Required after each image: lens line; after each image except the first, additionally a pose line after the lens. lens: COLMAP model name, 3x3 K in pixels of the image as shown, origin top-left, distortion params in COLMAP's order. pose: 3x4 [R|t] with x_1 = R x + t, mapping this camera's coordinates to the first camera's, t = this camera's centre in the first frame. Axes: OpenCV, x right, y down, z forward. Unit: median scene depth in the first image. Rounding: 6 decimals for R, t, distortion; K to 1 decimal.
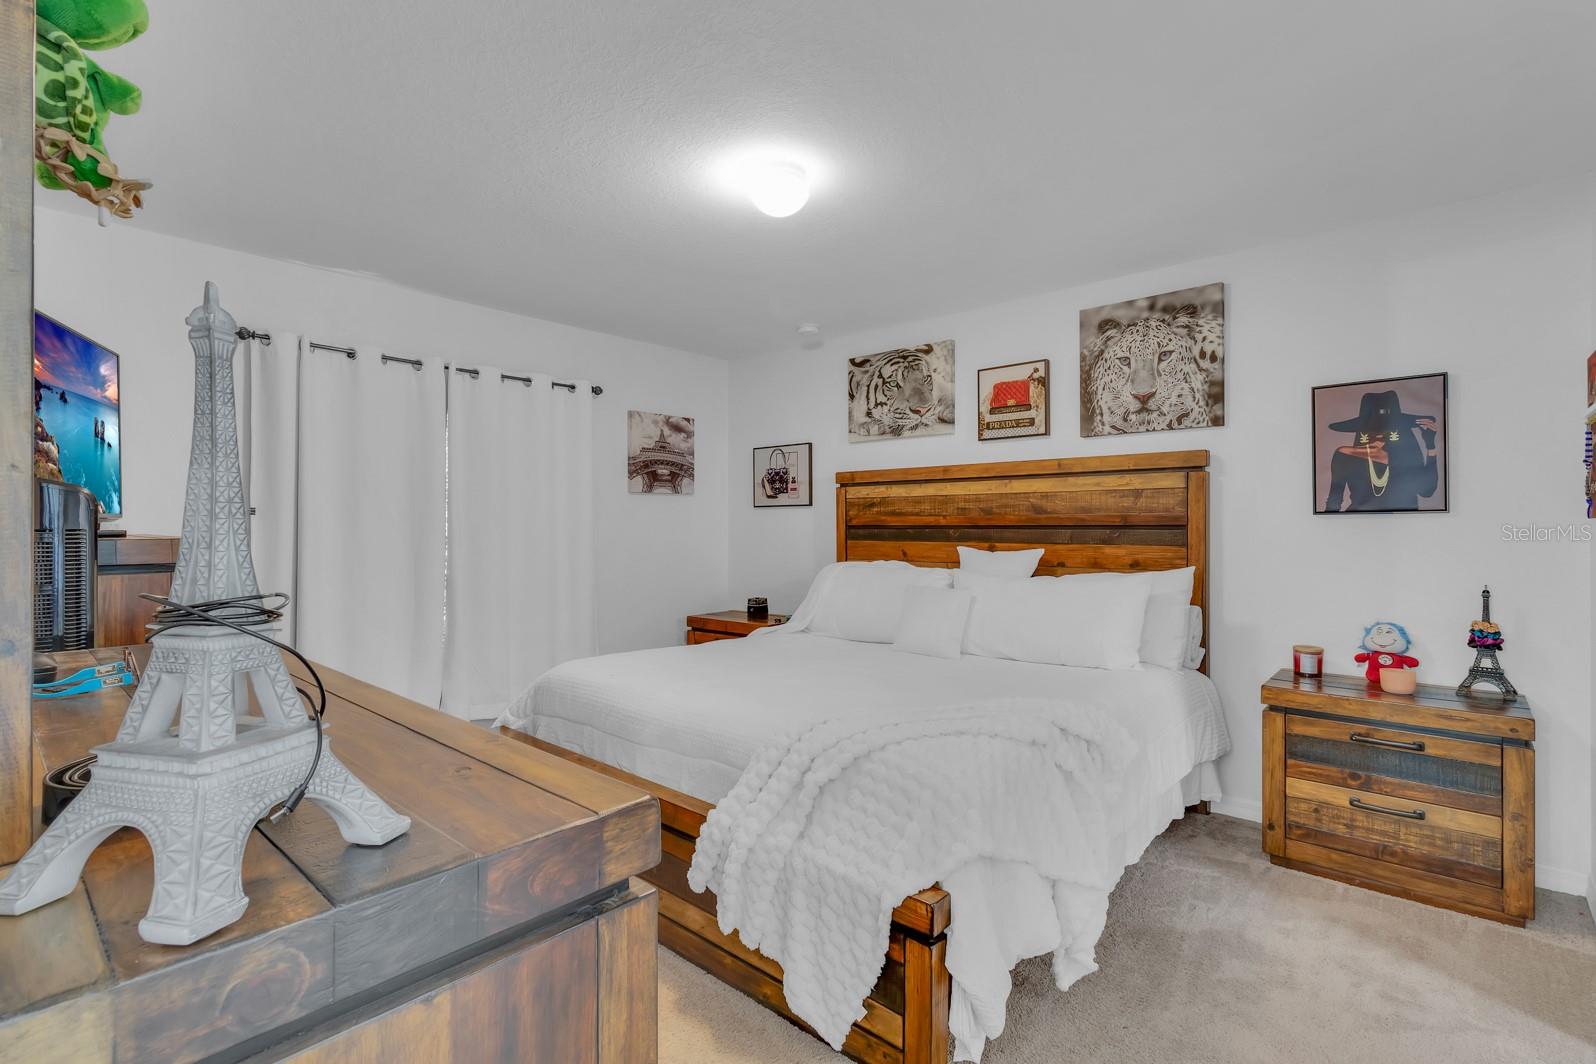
lens RADIAL K [[750.1, 0, 796.7], [0, 750.1, 518.4], [0, 0, 1]] dist [-0.000088, 0.000836]
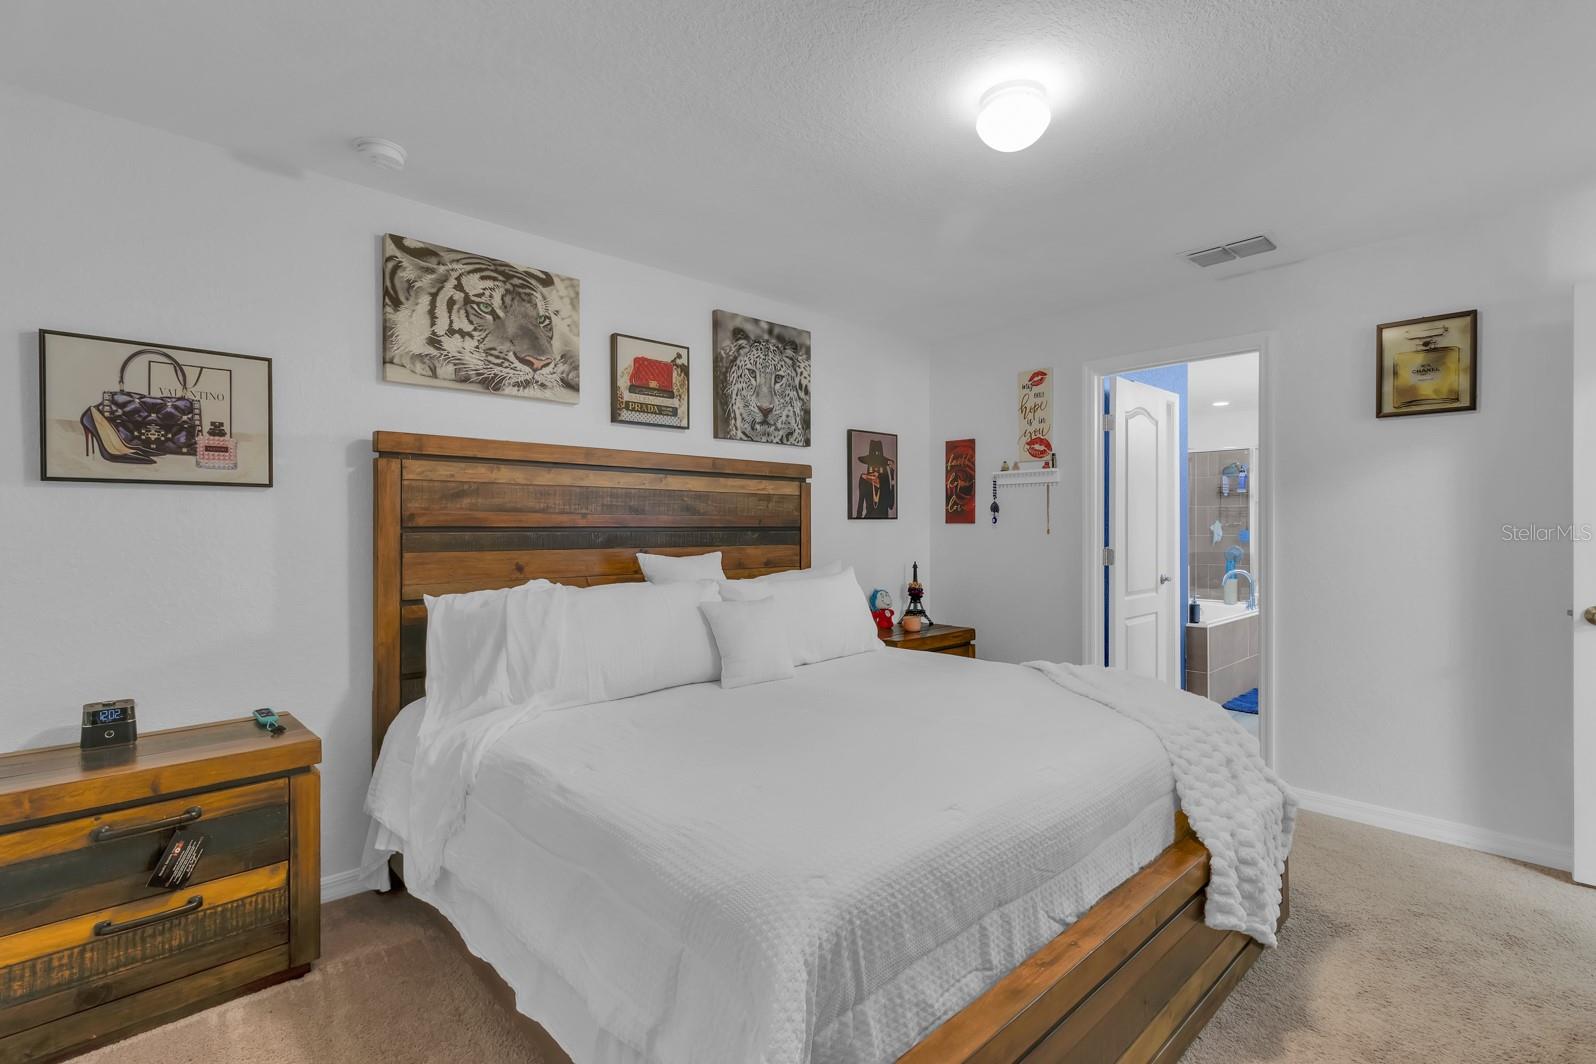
lens RADIAL K [[750.1, 0, 796.7], [0, 750.1, 518.4], [0, 0, 1]] dist [-0.000088, 0.000836]
pose [[0.074450, 0.008784, 0.997186, -0.573624], [-0.013084, 0.999884, -0.007831, 0.004293], [-0.997139, -0.012465, 0.074556, 0.786894]]
